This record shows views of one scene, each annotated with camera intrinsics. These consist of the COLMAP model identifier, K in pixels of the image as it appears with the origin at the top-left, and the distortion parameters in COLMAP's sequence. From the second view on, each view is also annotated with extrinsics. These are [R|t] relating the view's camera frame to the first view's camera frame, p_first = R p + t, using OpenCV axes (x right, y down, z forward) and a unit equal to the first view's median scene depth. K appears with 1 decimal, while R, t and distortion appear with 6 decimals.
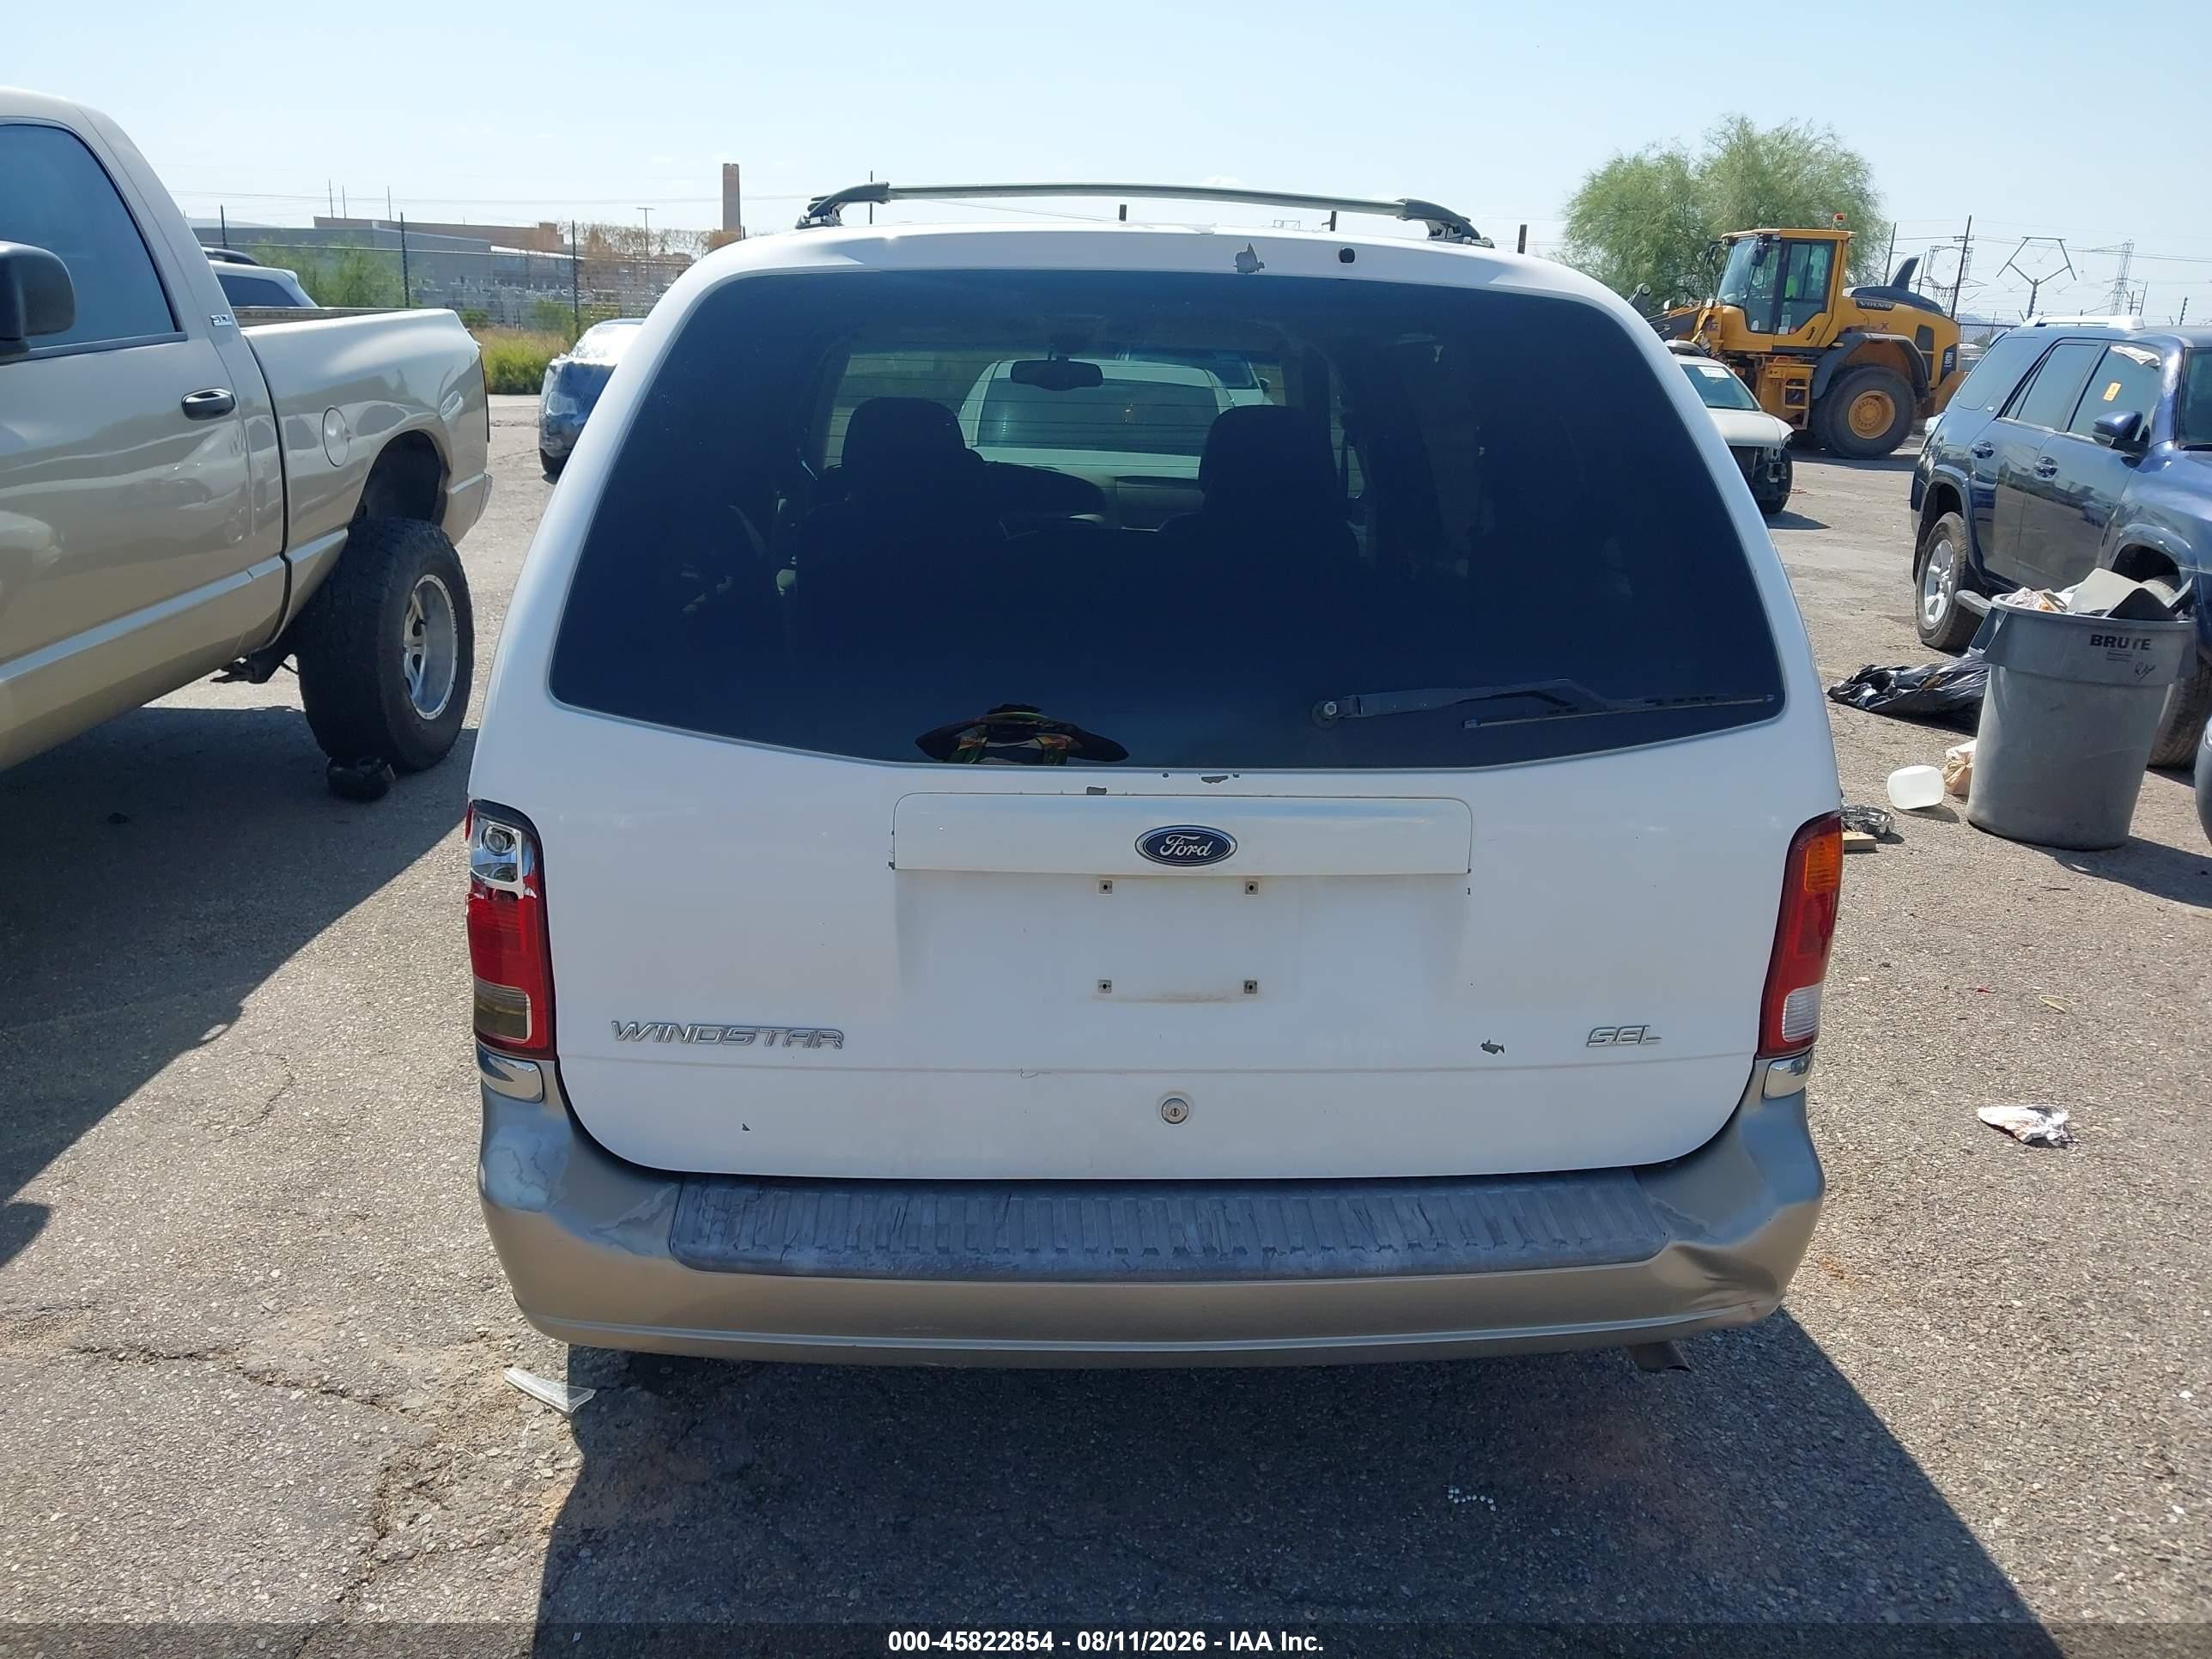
lens RADIAL K [[1811.7, 0, 1111.0], [0, 1811.7, 870.2], [0, 0, 1]] dist [0.150151, -0.284322]
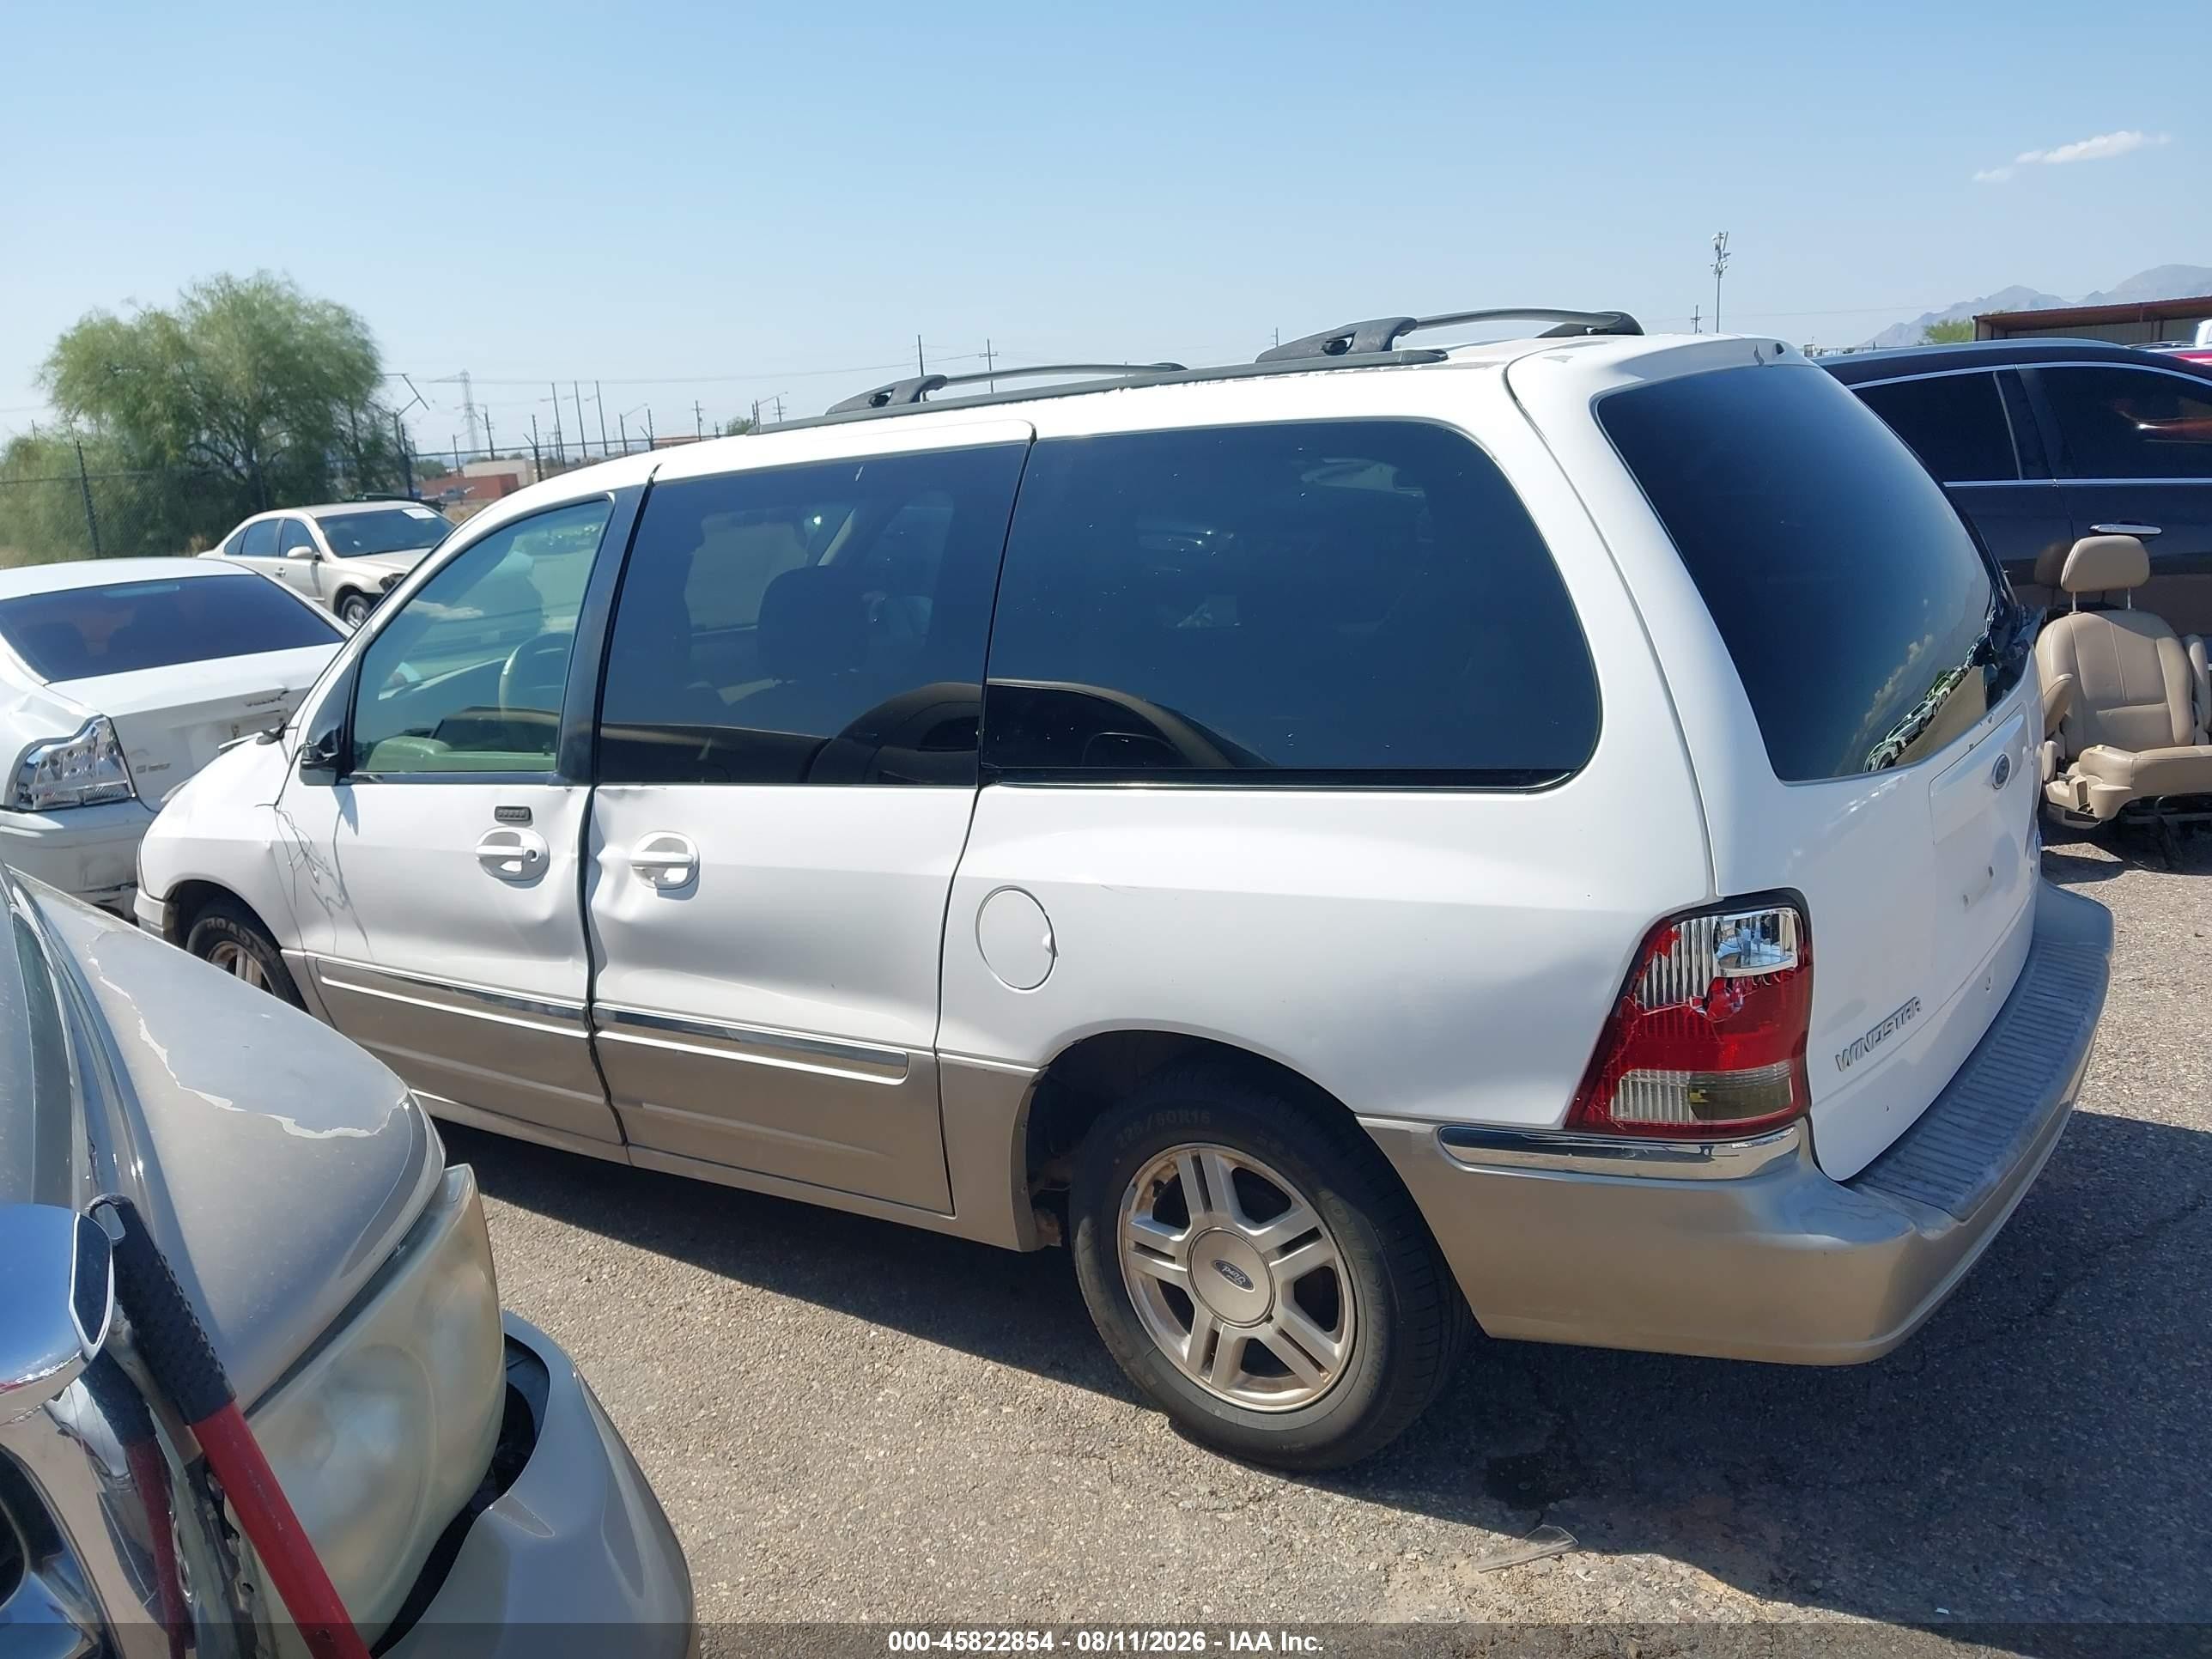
lens RADIAL K [[1841.7, 0, 1072.3], [0, 1841.7, 824.1], [0, 0, 1]] dist [0.008444, -0.017551]
pose [[0.627762, -0.238722, 0.740896, -0.169509], [0.308370, 0.950207, 0.044881, -0.029934], [-0.714719, 0.200296, 0.670118, 0.071791]]
